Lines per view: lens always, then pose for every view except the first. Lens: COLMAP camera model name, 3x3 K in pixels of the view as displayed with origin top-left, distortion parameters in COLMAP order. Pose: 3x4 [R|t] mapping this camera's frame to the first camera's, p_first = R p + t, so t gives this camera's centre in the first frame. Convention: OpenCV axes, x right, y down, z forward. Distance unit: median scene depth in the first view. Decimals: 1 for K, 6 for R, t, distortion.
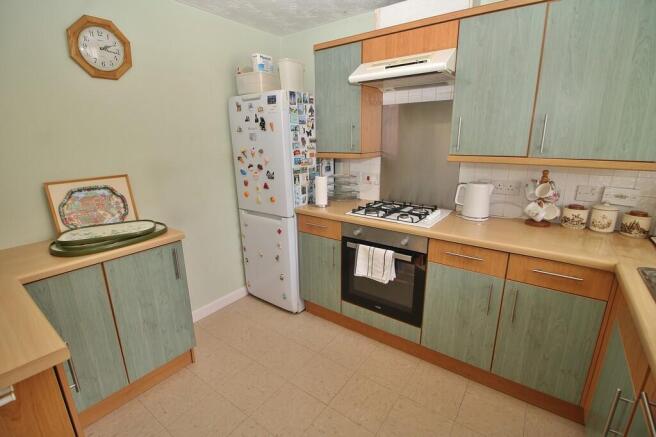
lens RADIAL K [[305.0, 0, 328.0], [0, 305.0, 218.5], [0, 0, 1]] dist [0.001206, -0.012363]
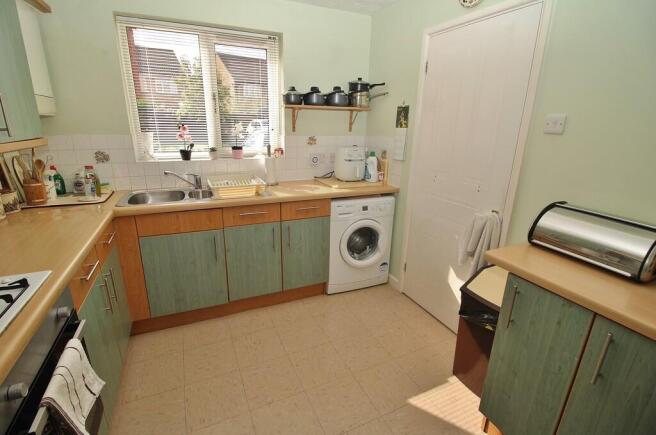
lens RADIAL K [[305.0, 0, 328.0], [0, 305.0, 217.5], [0, 0, 1]] dist [0.001206, -0.012363]
pose [[-0.876781, -0.146153, 0.458142, -0.362322], [0.119958, 0.856108, 0.502682, -0.265758], [-0.465687, 0.495700, -0.733087, 1.049718]]
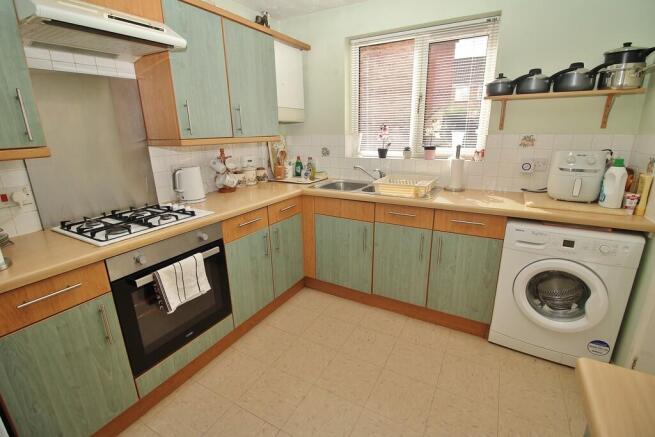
lens RADIAL K [[304.5, 0, 327.5], [0, 304.5, 218.5], [0, 0, 1]] dist [0.001206, -0.012363]
pose [[-0.118369, -0.264288, 0.957152, -0.607994], [0.283491, 0.914815, 0.287657, -0.121473], [-0.951641, 0.305394, -0.033362, 0.645873]]
